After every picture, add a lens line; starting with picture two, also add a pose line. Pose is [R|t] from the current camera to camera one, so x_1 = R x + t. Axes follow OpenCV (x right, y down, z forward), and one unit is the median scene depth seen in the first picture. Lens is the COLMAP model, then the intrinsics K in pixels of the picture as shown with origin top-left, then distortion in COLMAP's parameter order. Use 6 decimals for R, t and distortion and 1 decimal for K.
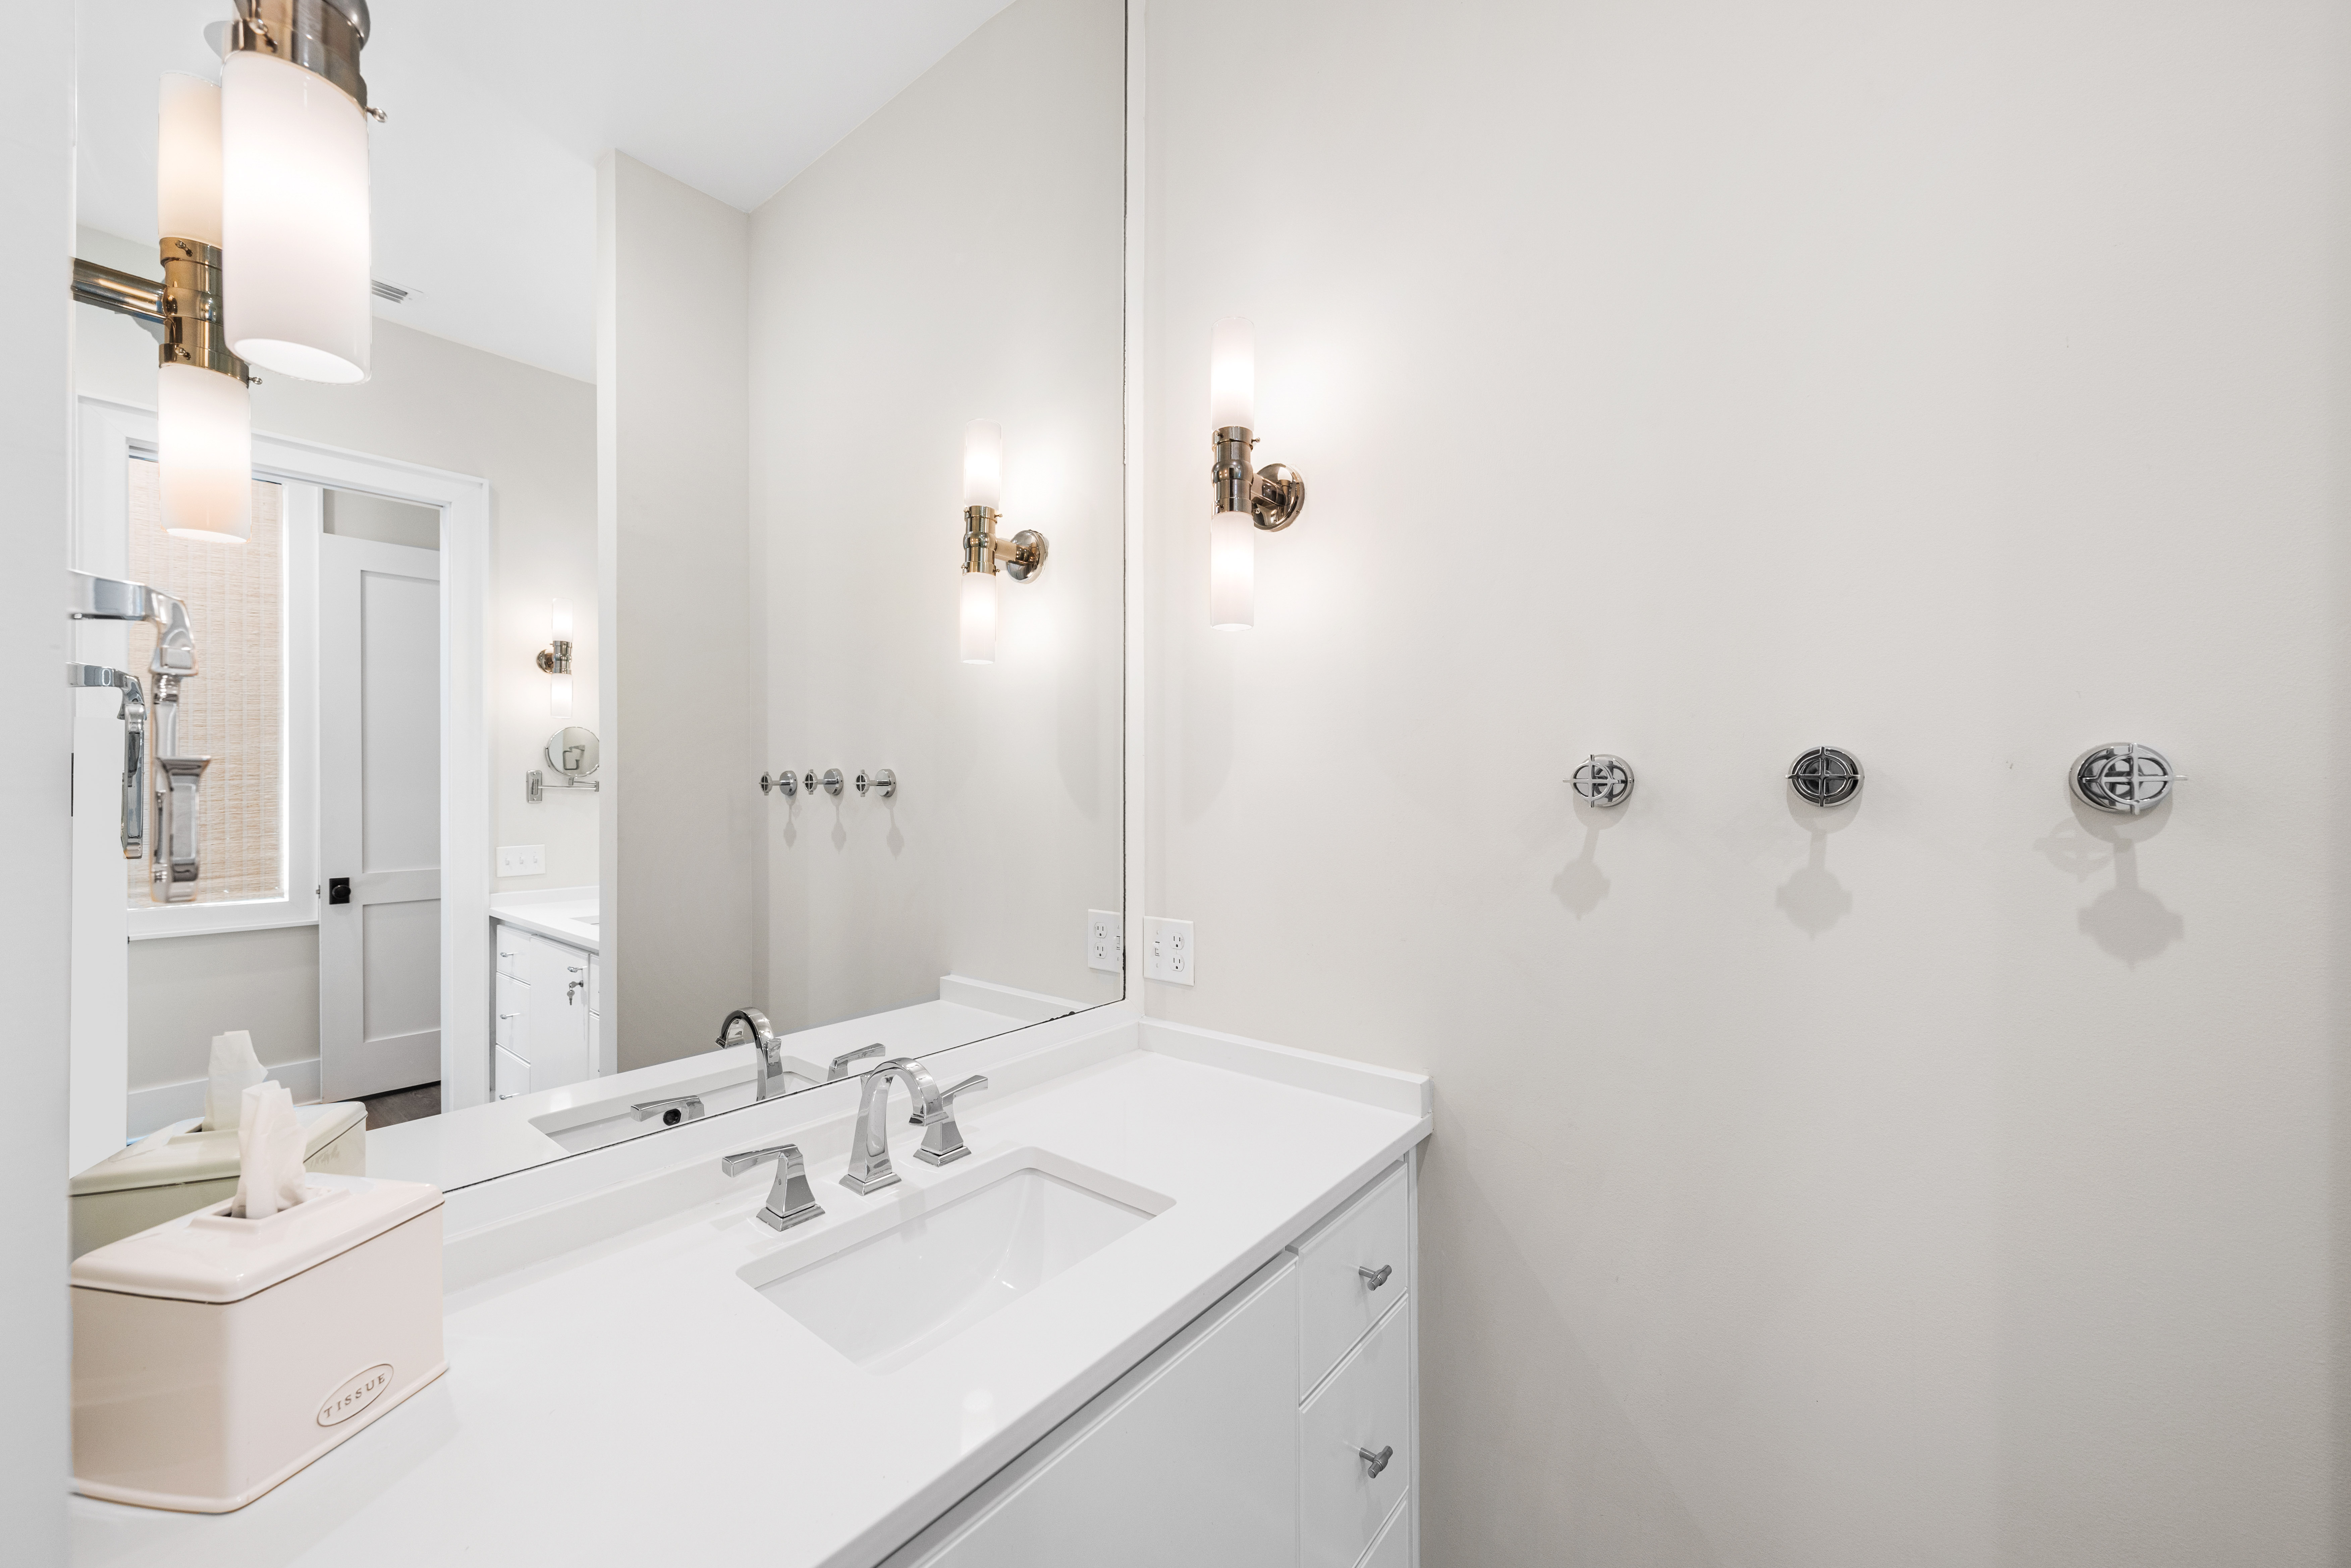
lens RADIAL K [[875.3, 0, 1175.7], [0, 875.3, 784.7], [0, 0, 1]] dist [0.001914, 0.000239]
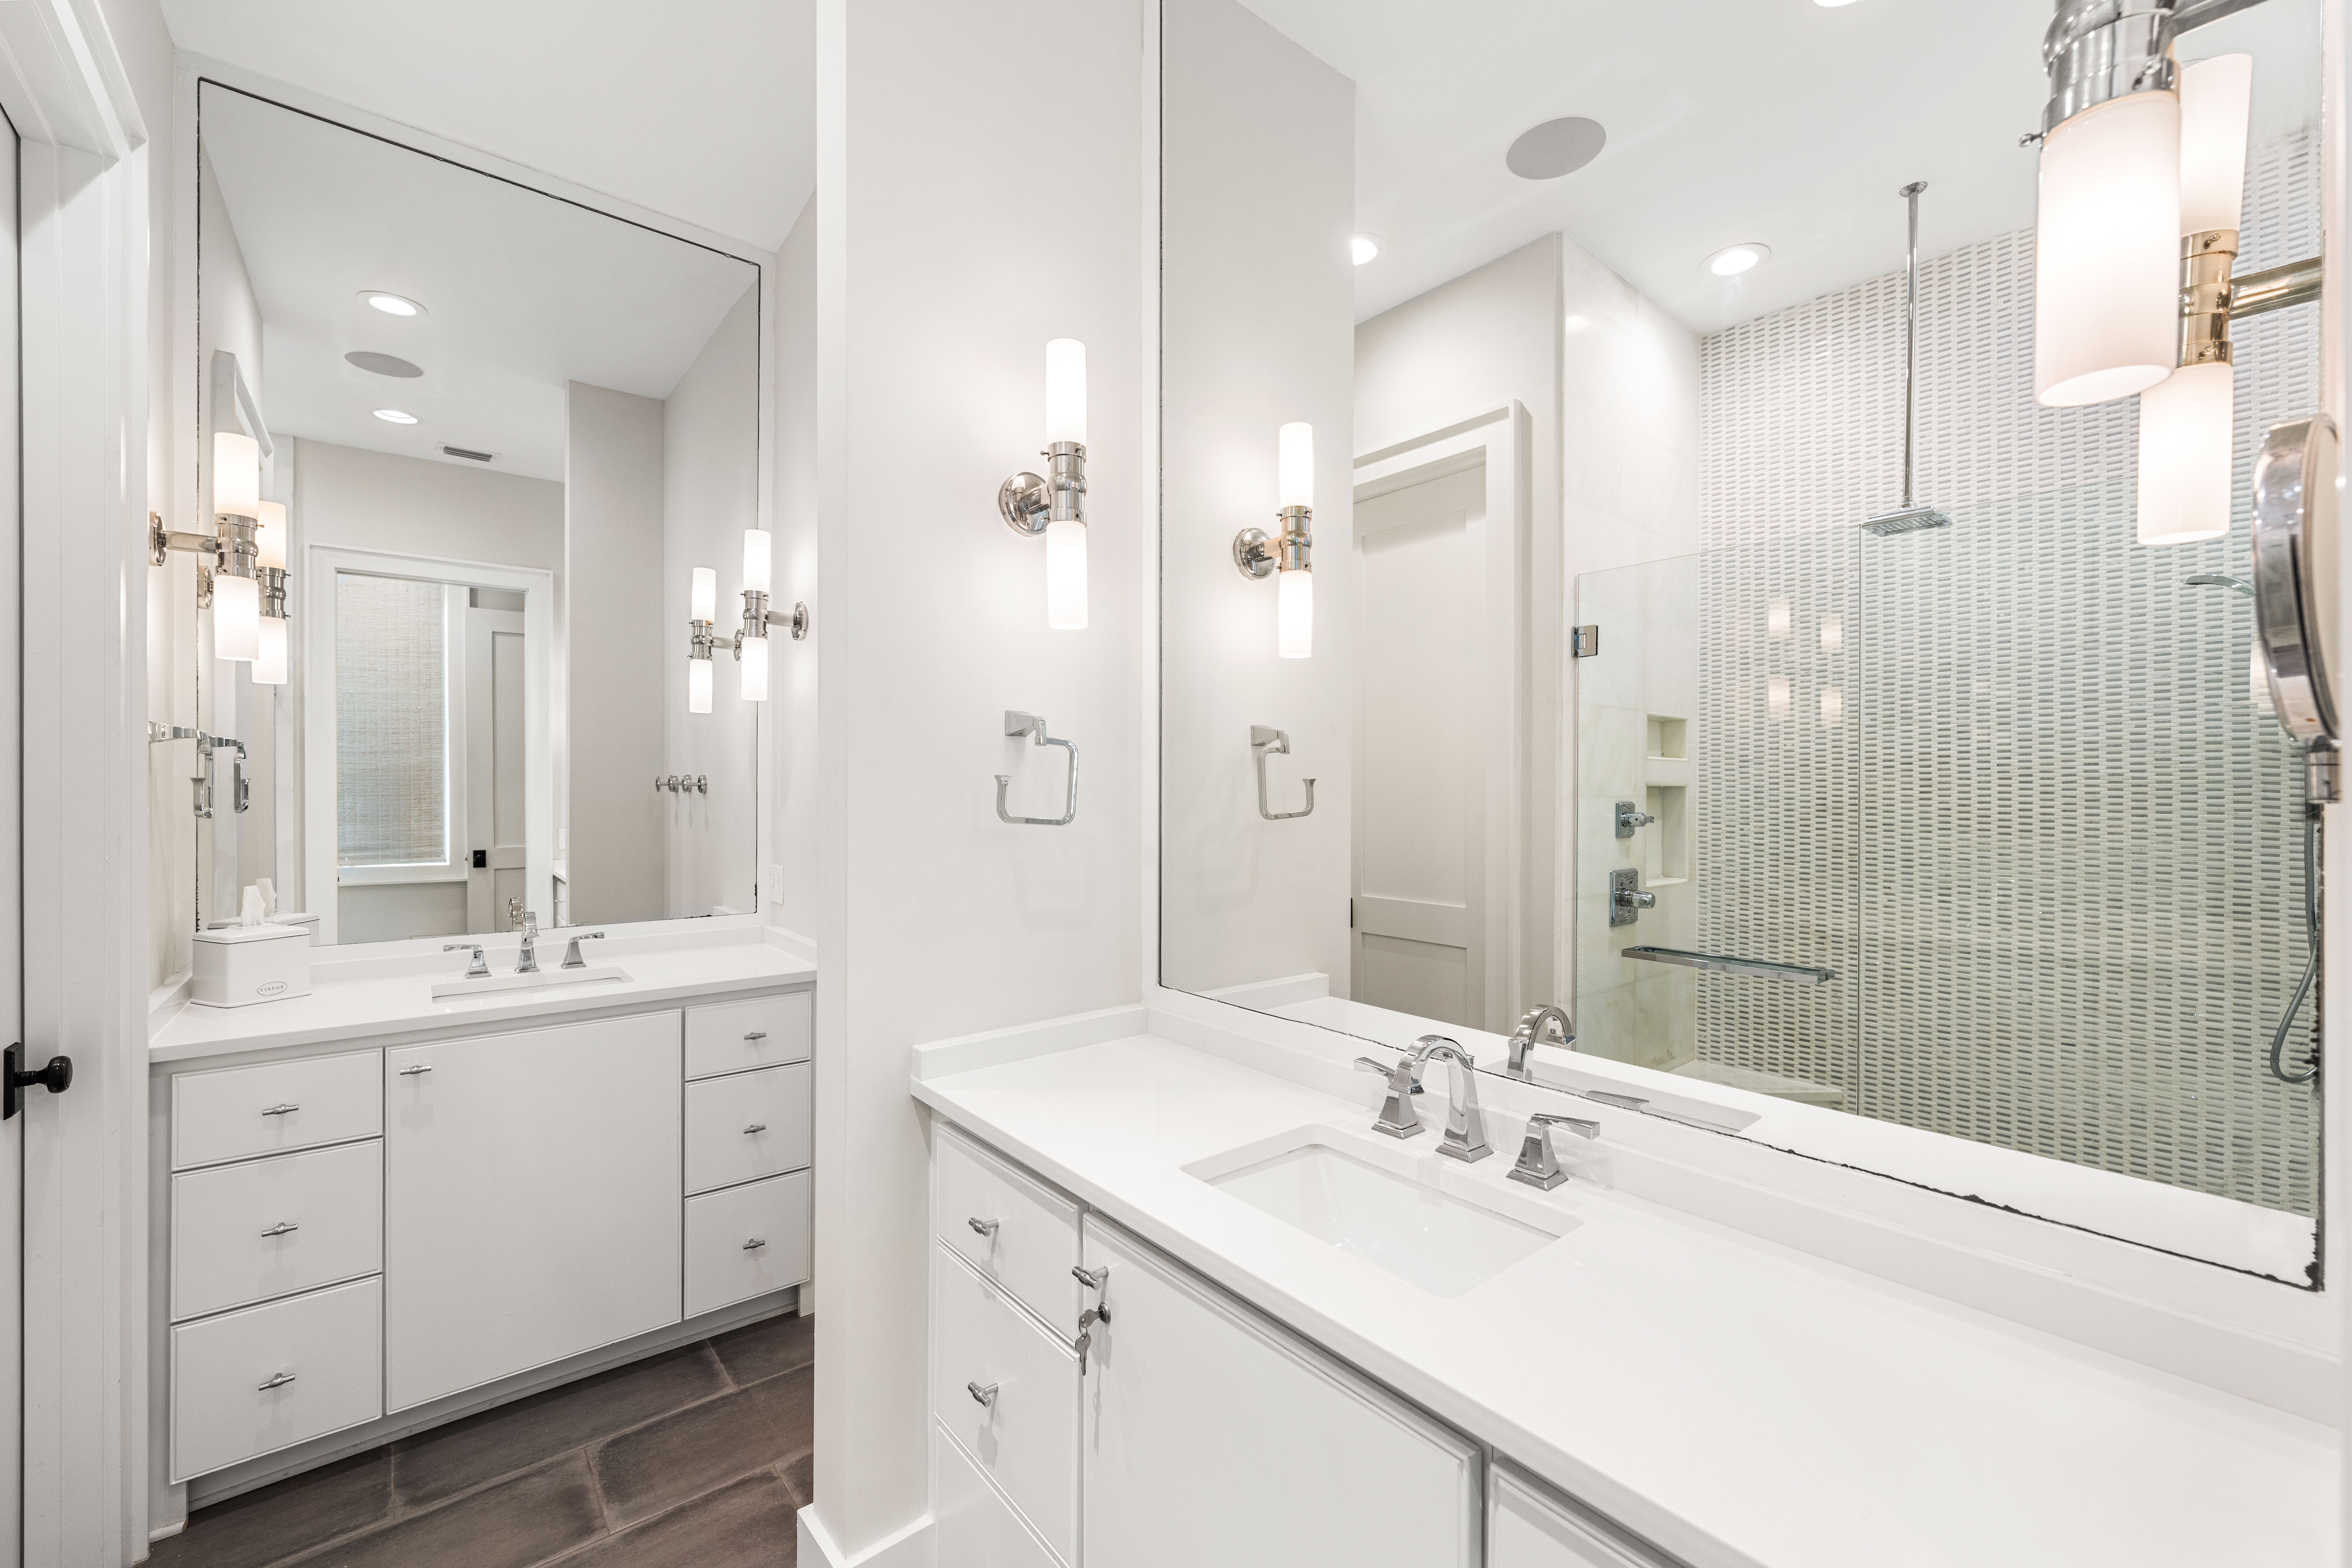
lens RADIAL K [[923.4, 0, 1174.1], [0, 923.4, 789.1], [0, 0, 1]] dist [-0.001699, -0.000127]
pose [[0.980278, 0.003347, -0.197594, 0.454093], [-0.002518, 0.999987, 0.004446, -0.001318], [0.197606, -0.003861, 0.980274, -0.246997]]
